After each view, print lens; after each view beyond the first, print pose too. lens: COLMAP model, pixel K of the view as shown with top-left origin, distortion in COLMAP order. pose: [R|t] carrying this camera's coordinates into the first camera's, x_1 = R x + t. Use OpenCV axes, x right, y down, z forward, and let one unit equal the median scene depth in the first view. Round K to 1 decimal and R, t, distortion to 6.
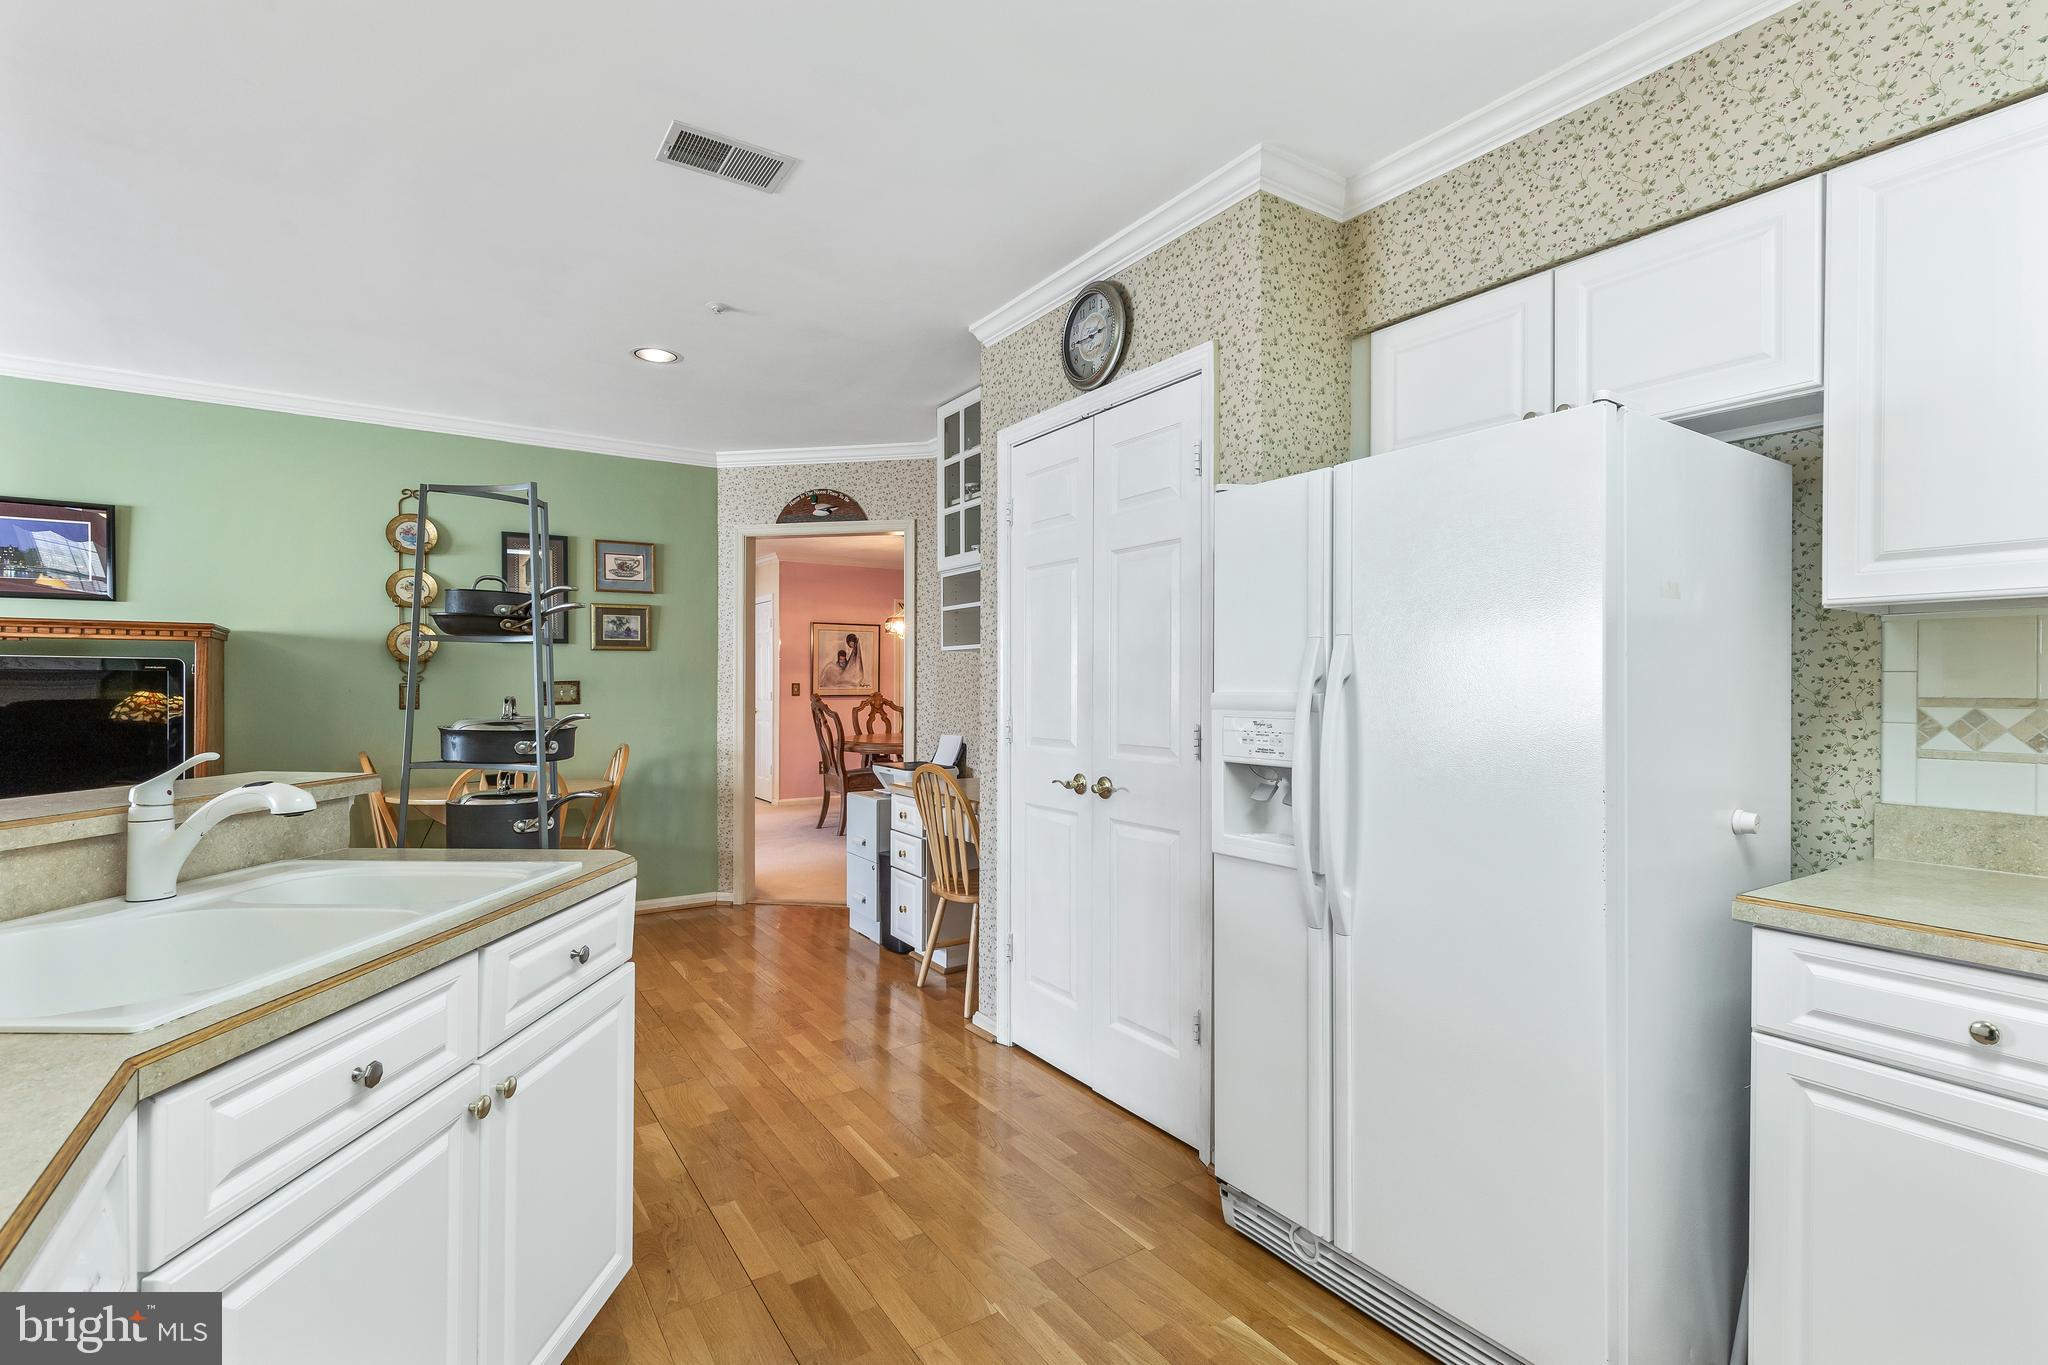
lens RADIAL K [[938.5, 0, 1025.8], [0, 938.5, 685.6], [0, 0, 1]] dist [0.008359, 0.000171]
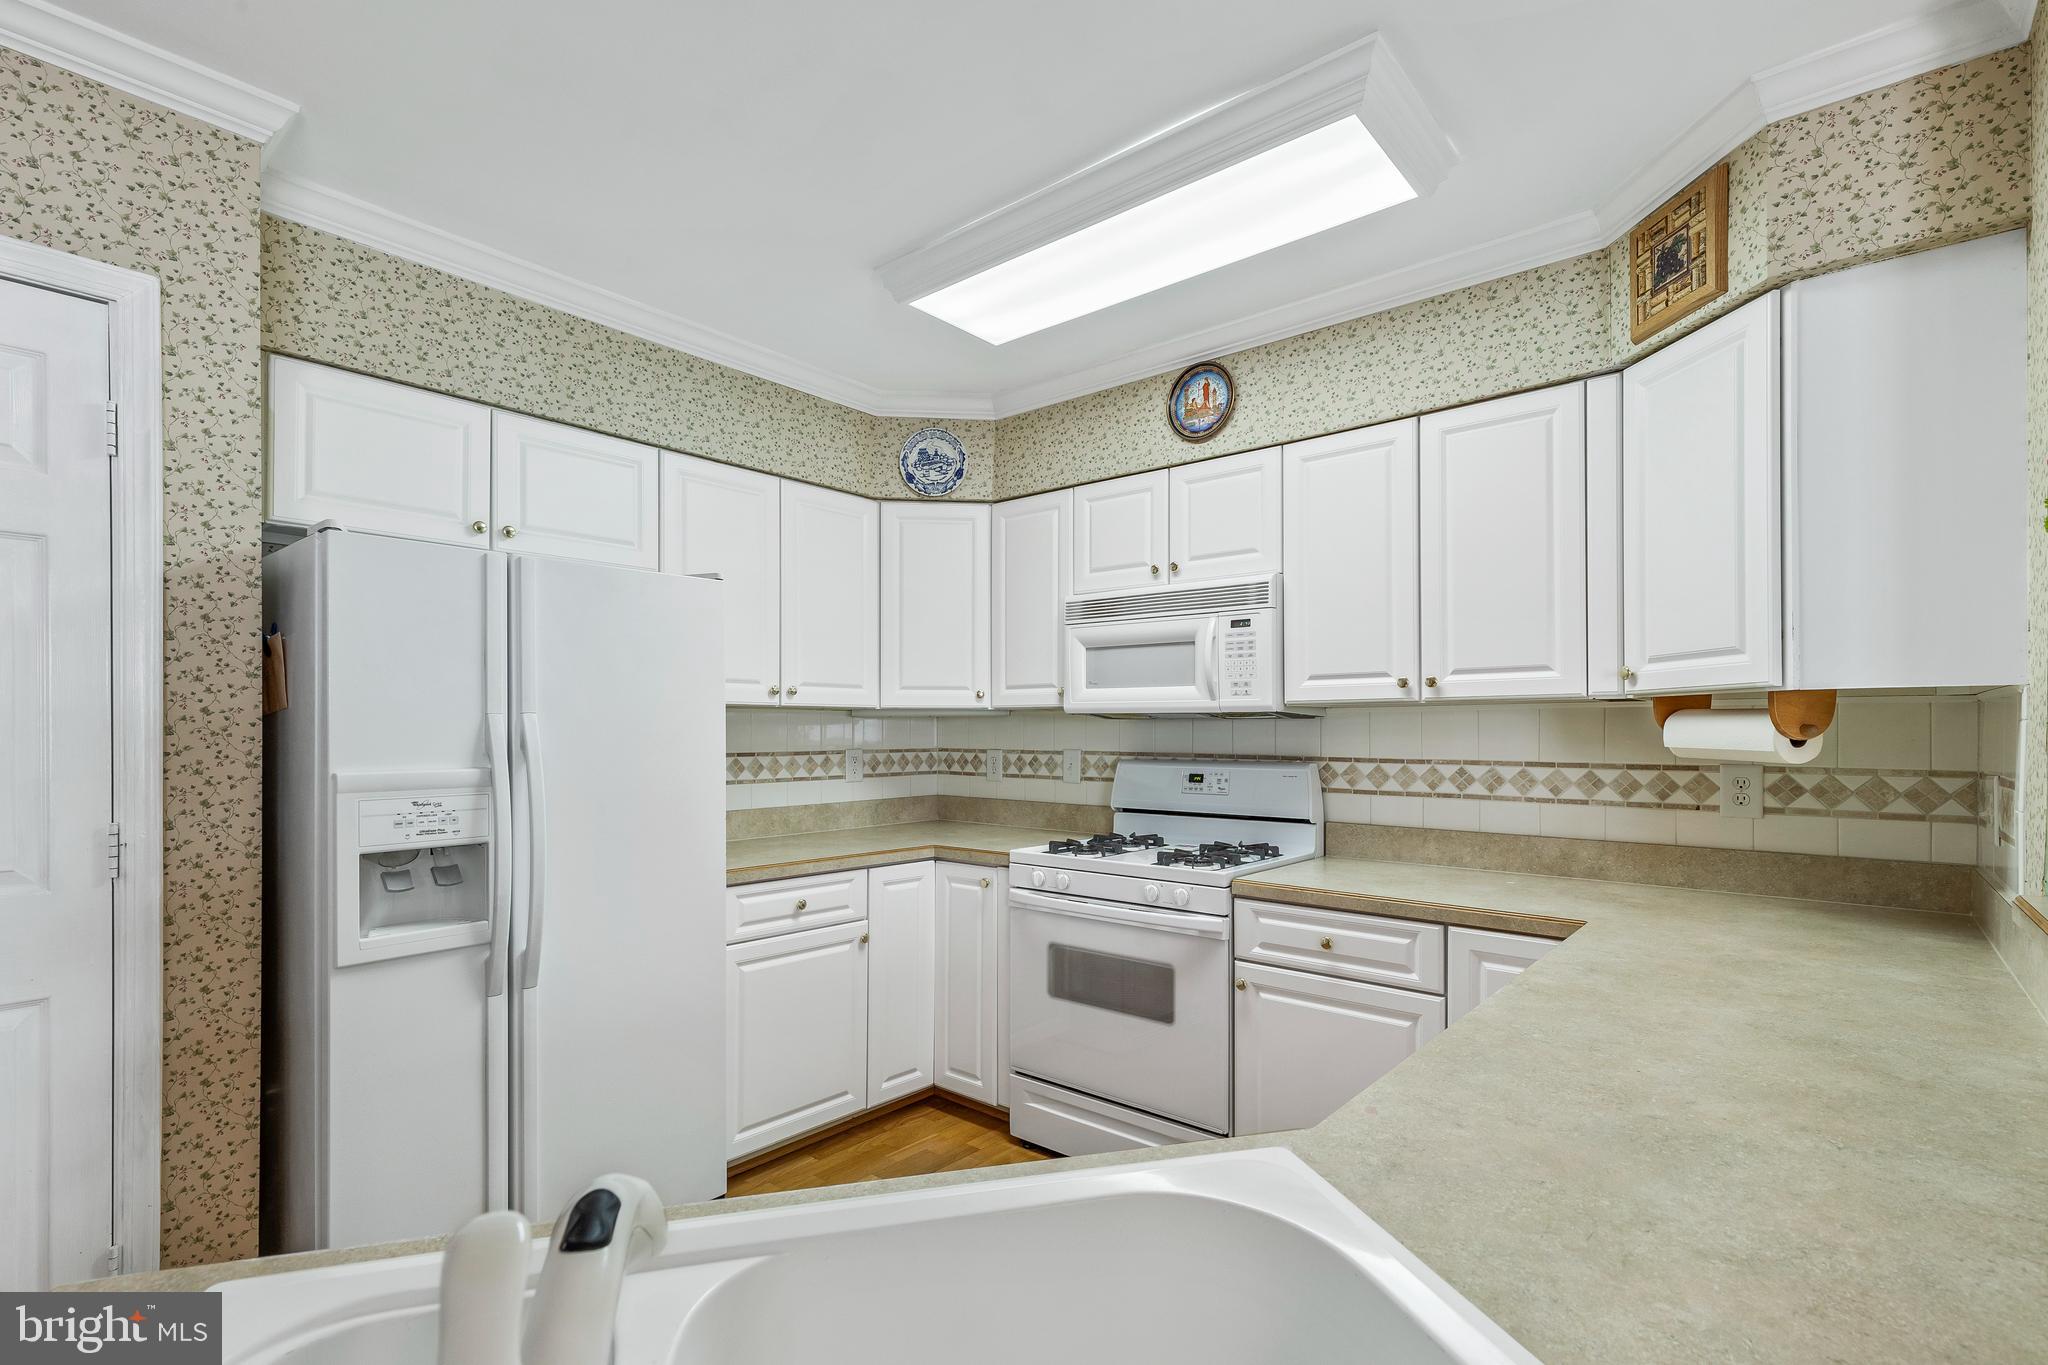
lens RADIAL K [[946.1, 0, 1030.1], [0, 946.1, 727.8], [0, 0, 1]] dist [0.003955, 0.000045]
pose [[-0.274208, -0.000847, 0.961670, -0.361334], [0.001646, 0.999998, 0.001351, -0.015274], [-0.961669, 0.001954, -0.274206, 0.305144]]
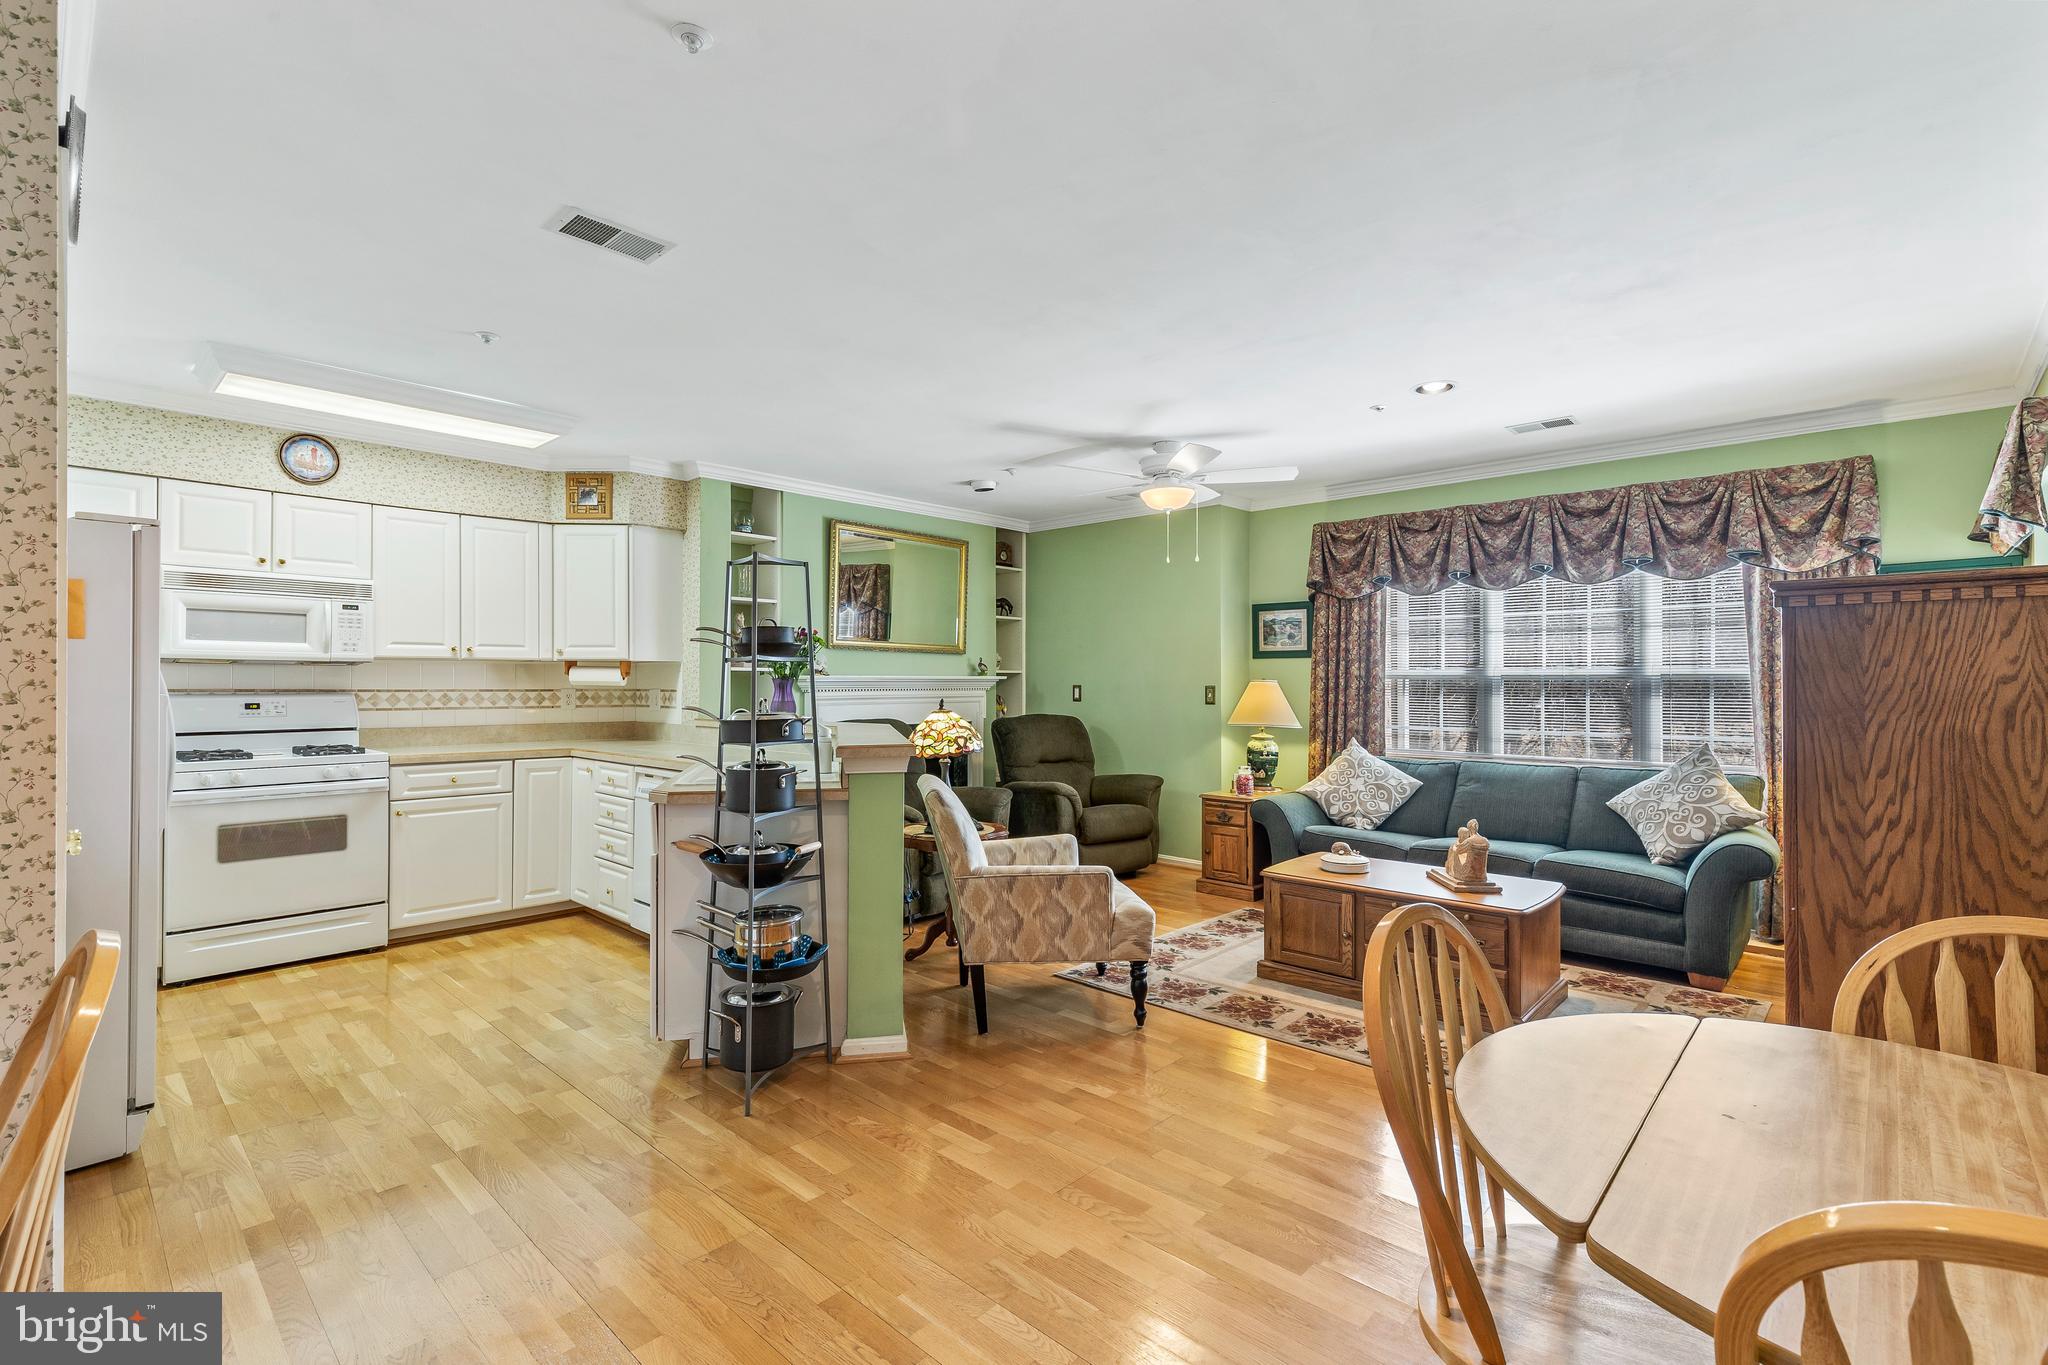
lens RADIAL K [[930.9, 0, 1023.3], [0, 930.9, 675.3], [0, 0, 1]] dist [0.009799, -0.000018]
pose [[-0.974614, -0.006693, -0.223794, -0.284227], [-0.005645, 0.999970, -0.005323, -0.008268], [0.223822, -0.003924, -0.974622, 1.145367]]
